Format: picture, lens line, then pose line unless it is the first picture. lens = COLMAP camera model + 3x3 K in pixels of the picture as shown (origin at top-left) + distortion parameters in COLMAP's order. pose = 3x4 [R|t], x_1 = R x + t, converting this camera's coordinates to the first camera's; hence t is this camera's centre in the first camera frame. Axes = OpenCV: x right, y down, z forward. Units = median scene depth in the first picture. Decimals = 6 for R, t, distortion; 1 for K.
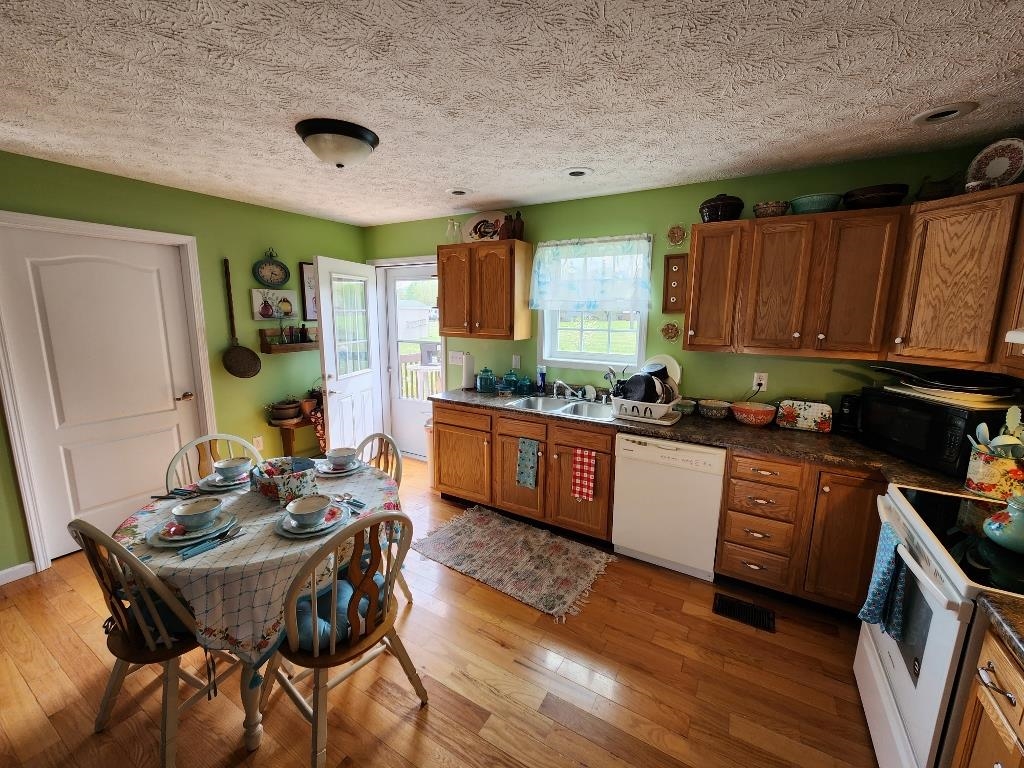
lens RADIAL K [[416.9, 0, 513.3], [0, 416.9, 375.0], [0, 0, 1]] dist [-0.001081, -0.000143]
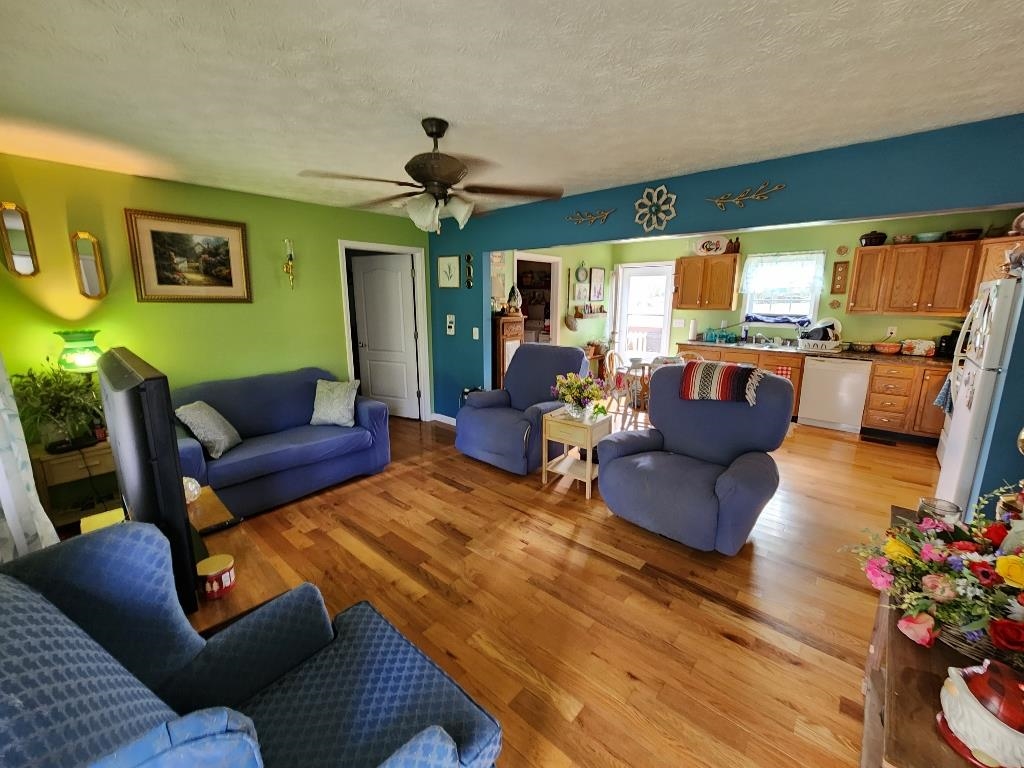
lens RADIAL K [[416.9, 0, 513.3], [0, 416.9, 375.0], [0, 0, 1]] dist [-0.001081, -0.000143]
pose [[0.983087, 0.026848, -0.181163, -0.737215], [-0.021777, 0.999315, 0.029925, 0.197545], [0.181842, -0.025474, 0.982998, -1.154606]]
